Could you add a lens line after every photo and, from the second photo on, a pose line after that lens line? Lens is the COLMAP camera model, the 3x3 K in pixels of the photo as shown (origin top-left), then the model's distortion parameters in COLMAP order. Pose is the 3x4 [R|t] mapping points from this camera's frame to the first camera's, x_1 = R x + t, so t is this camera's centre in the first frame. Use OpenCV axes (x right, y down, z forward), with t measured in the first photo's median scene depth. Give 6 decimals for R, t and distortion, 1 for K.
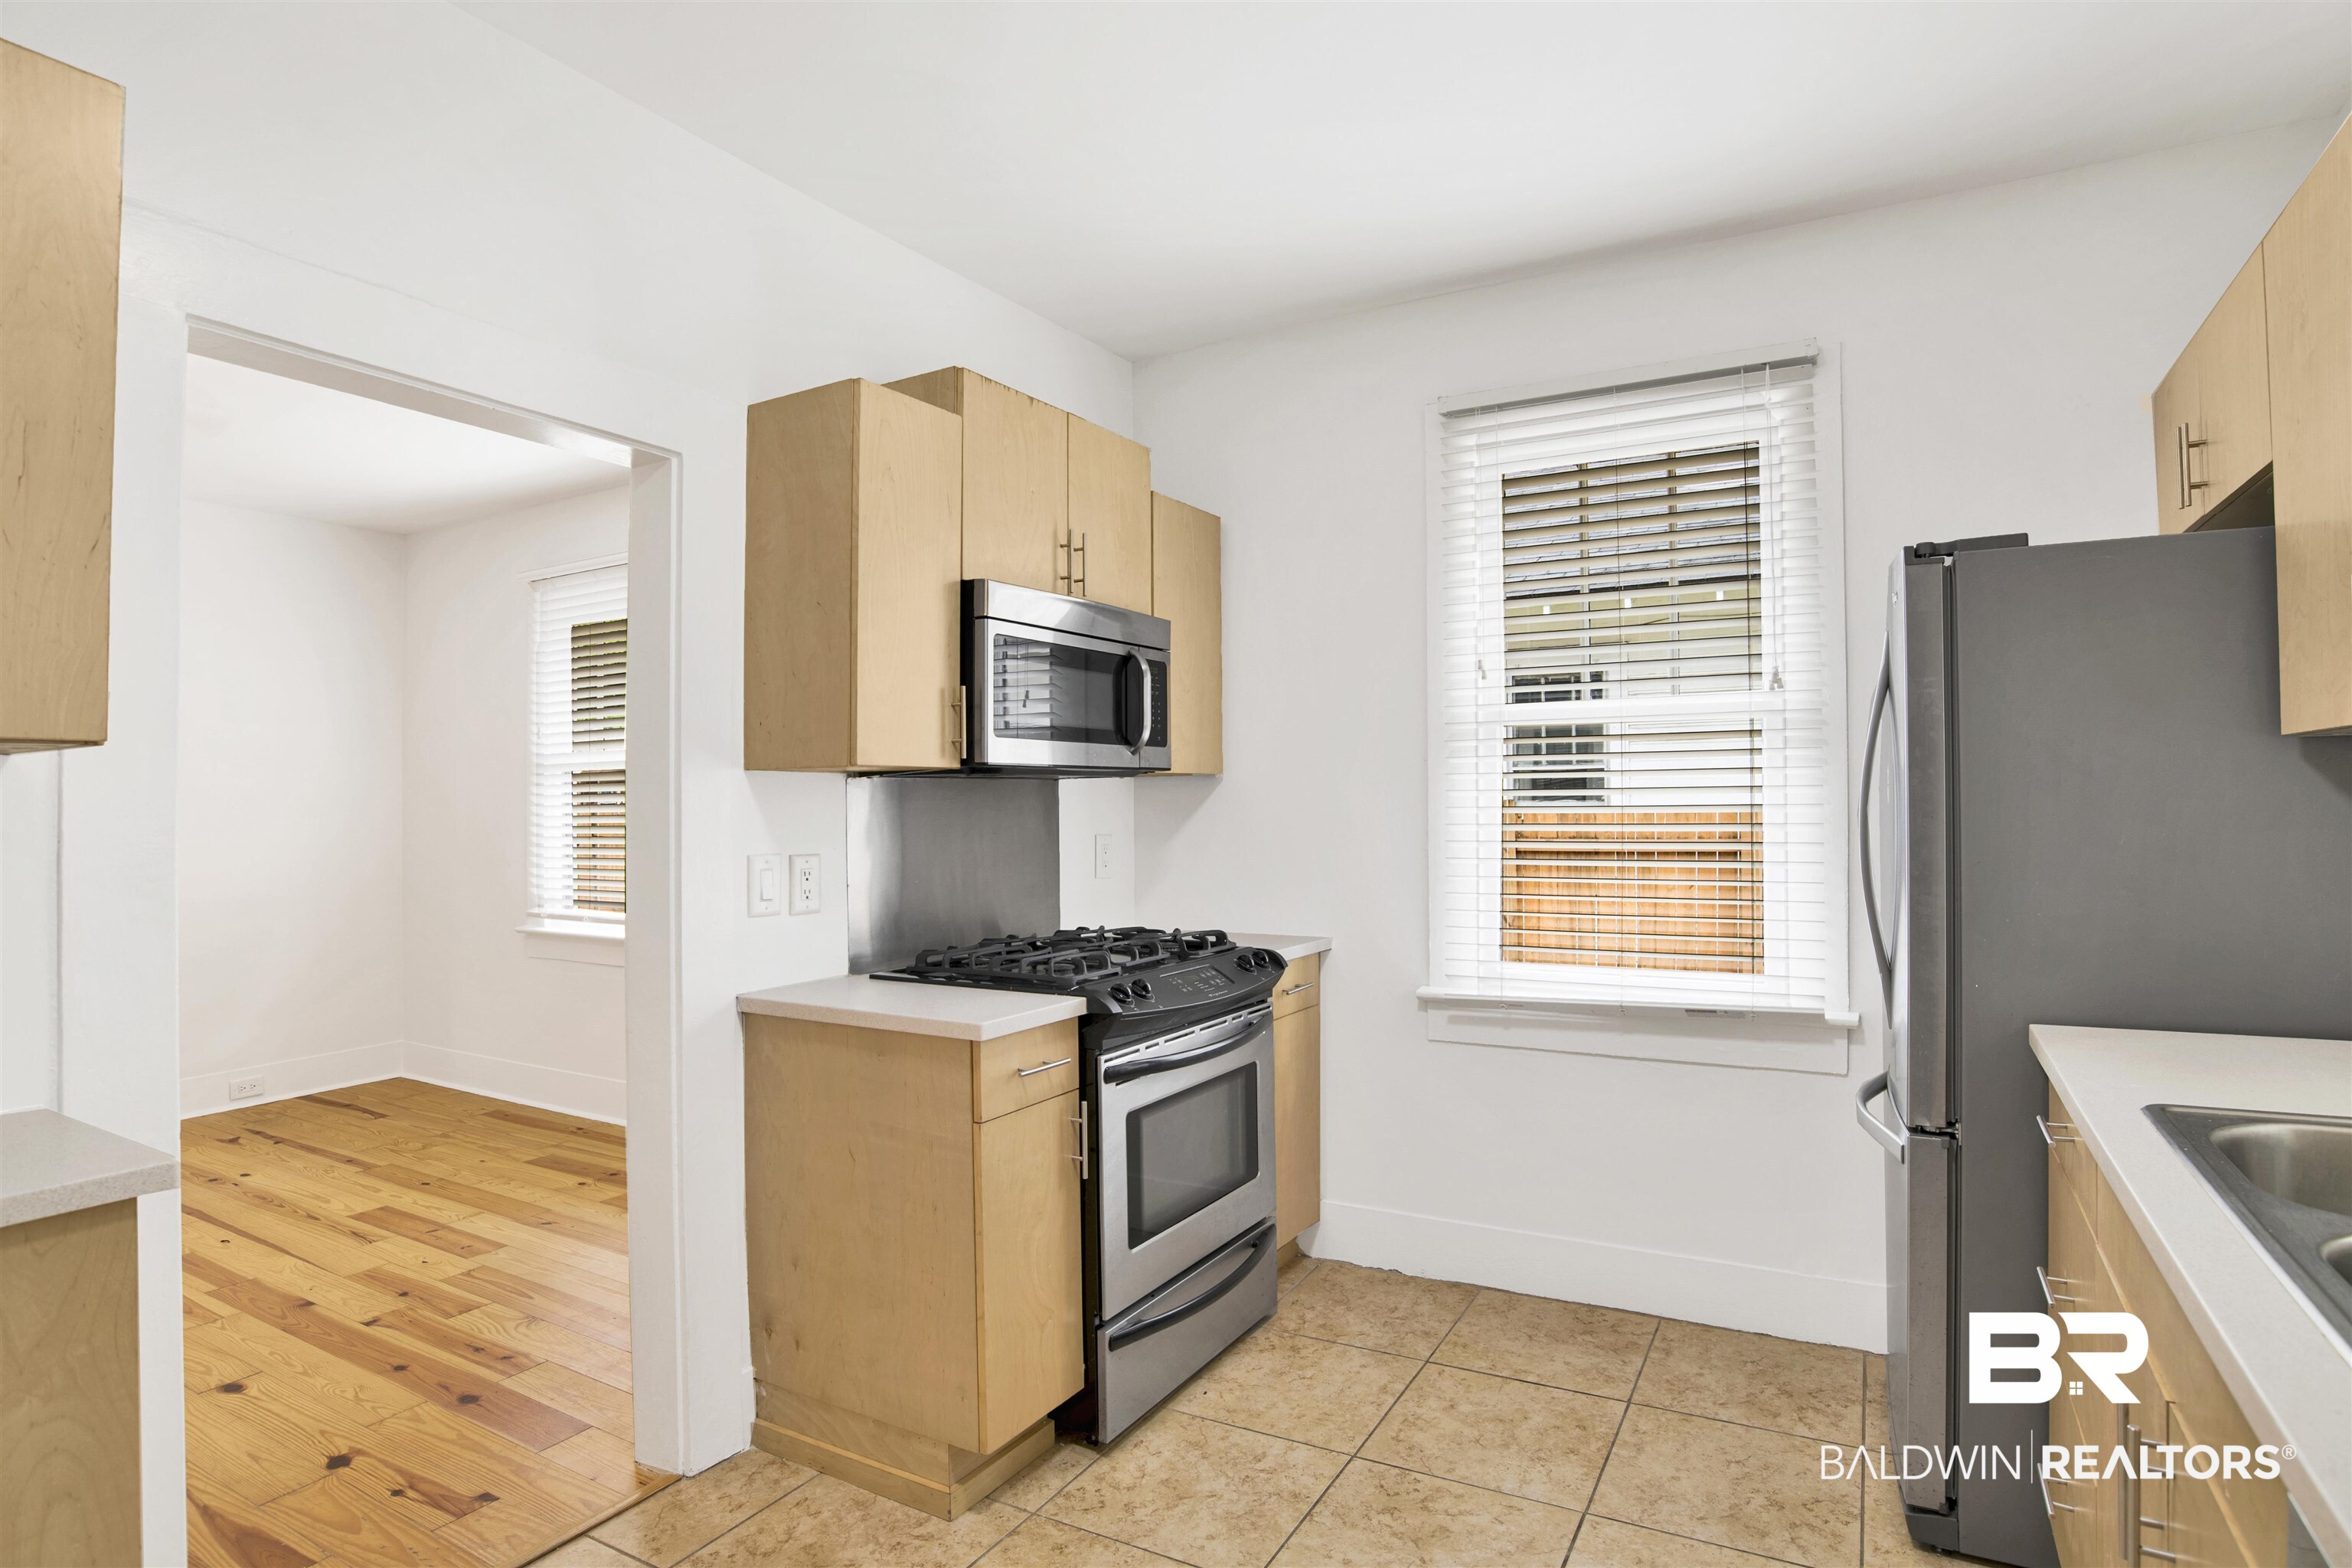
lens RADIAL K [[1233.7, 0, 1197.4], [0, 1233.7, 770.1], [0, 0, 1]] dist [-0.069986, 0.024123]
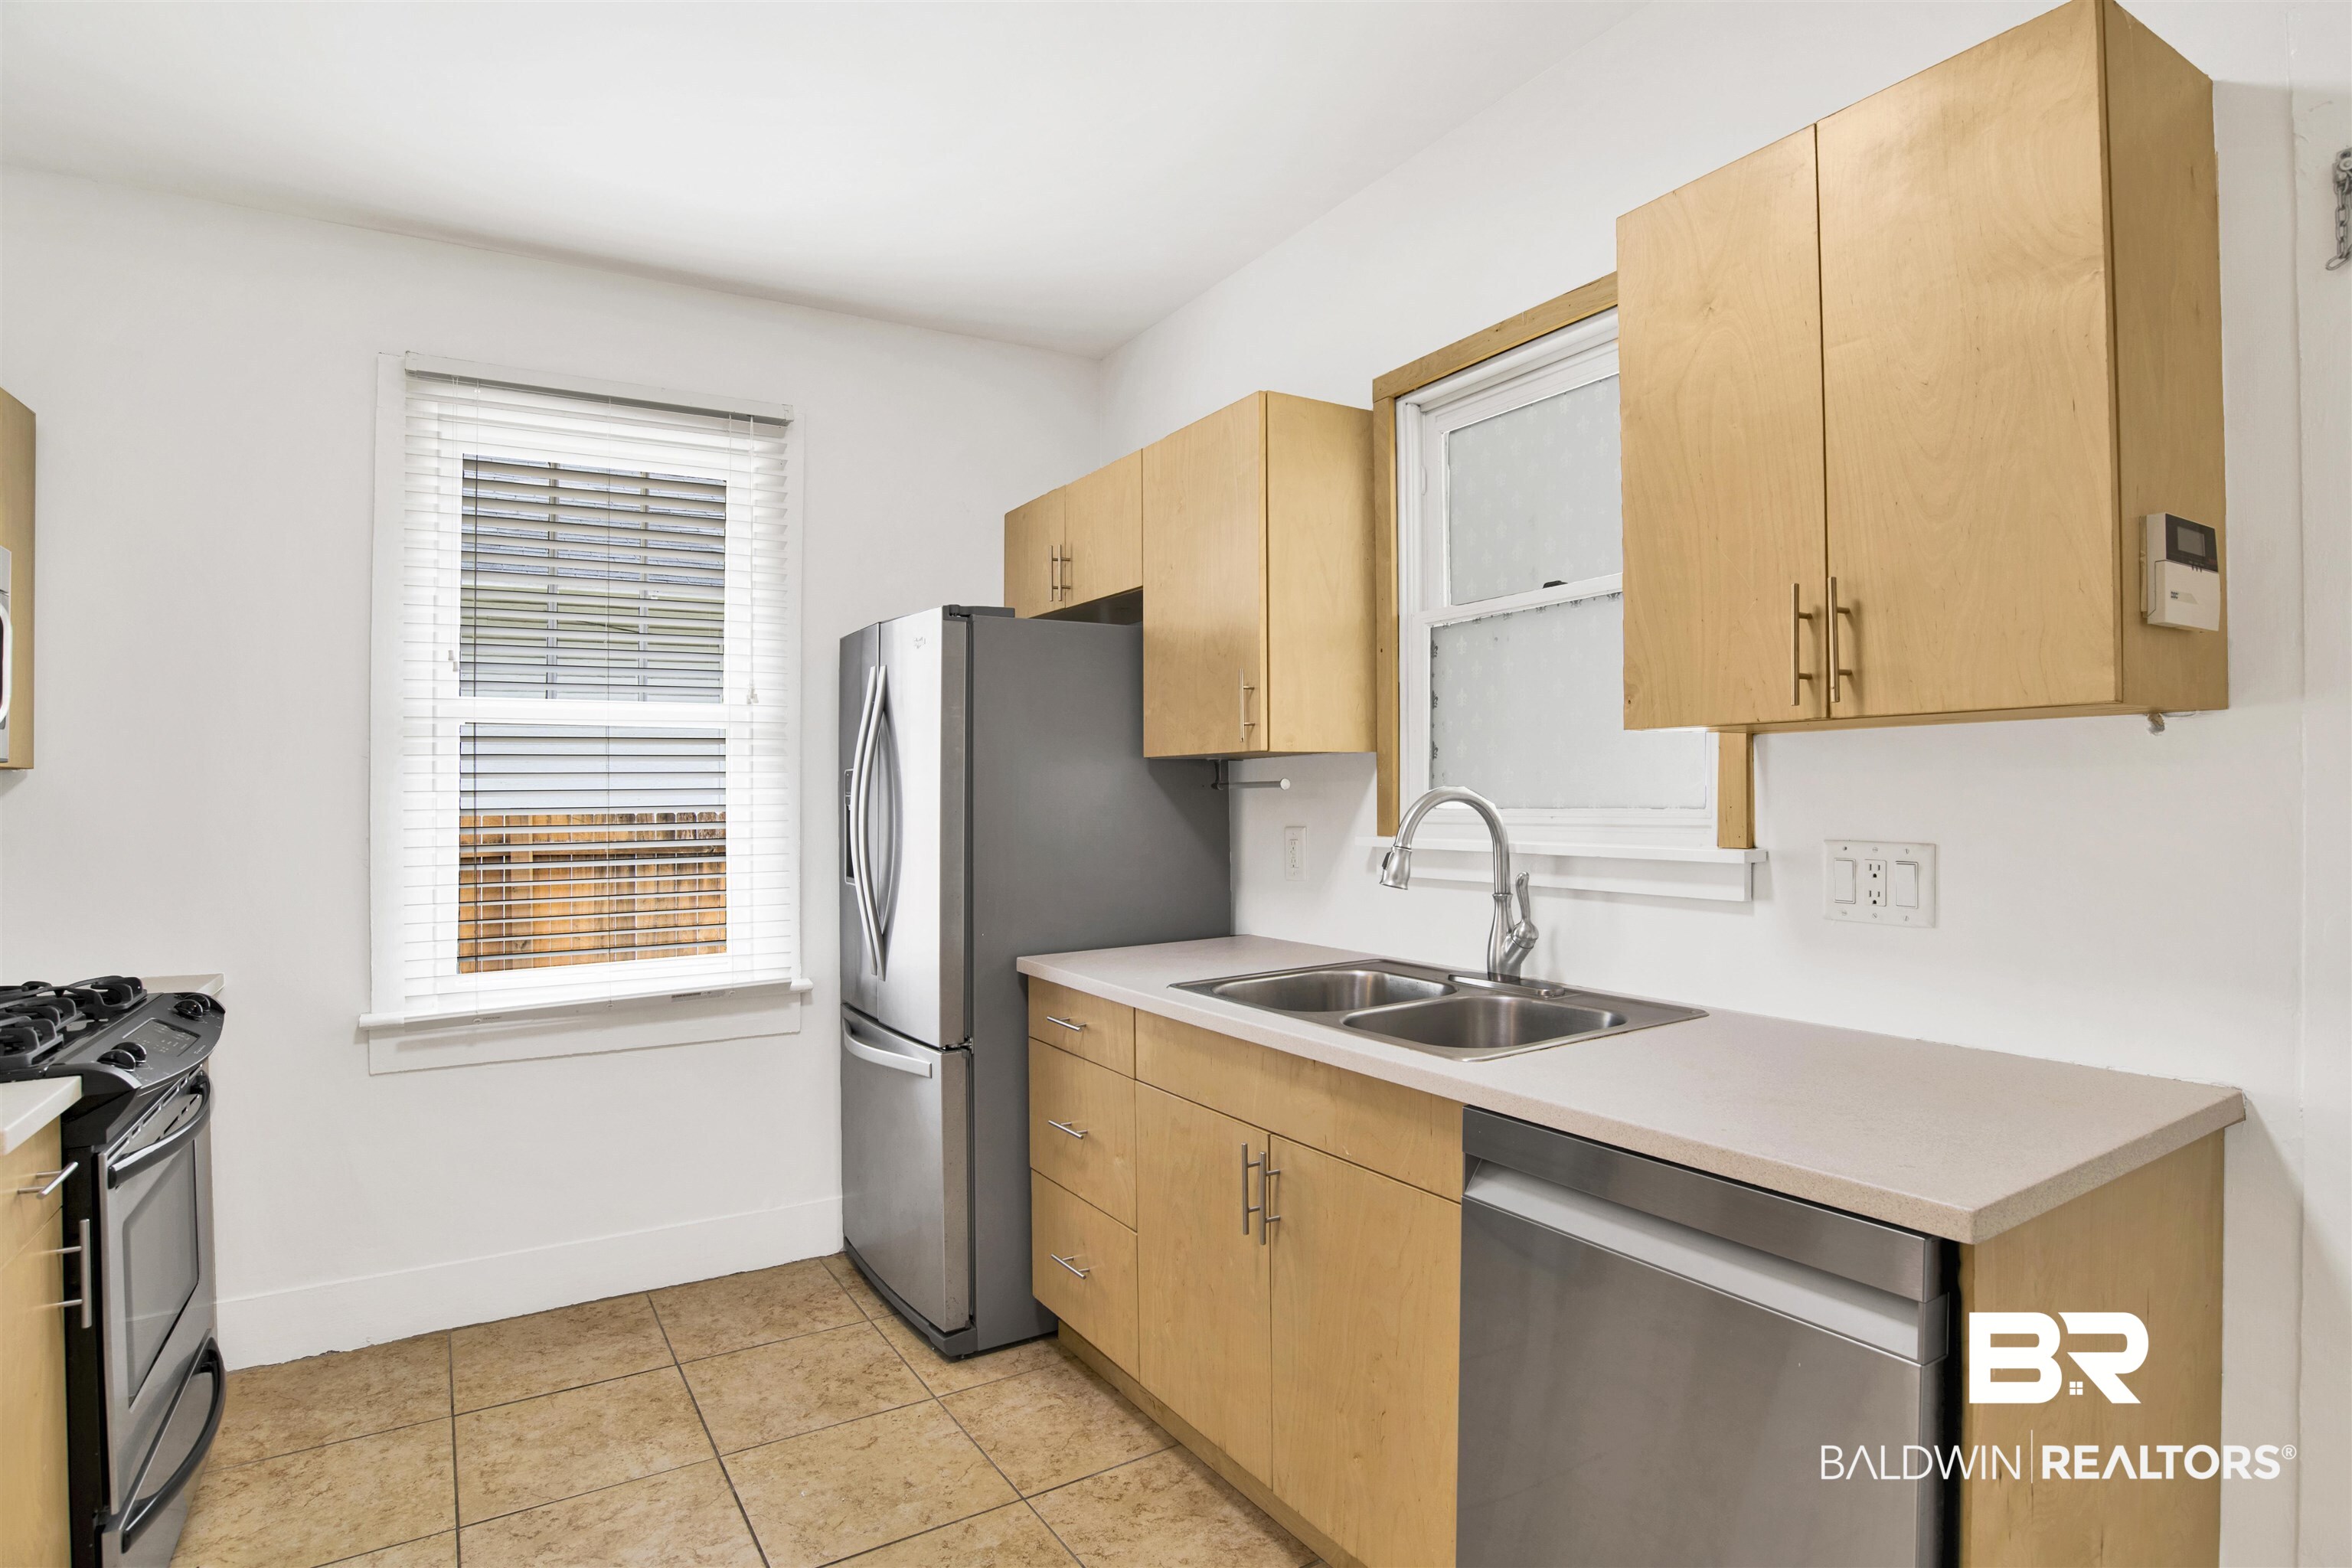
lens RADIAL K [[1233.7, 0, 1186.1], [0, 1233.7, 785.2], [0, 0, 1]] dist [-0.069986, 0.024123]
pose [[0.480128, 0.006982, 0.877171, -0.340329], [-0.013288, 0.999911, -0.000685, 0.005805], [-0.877098, -0.011327, 0.480178, 0.091008]]
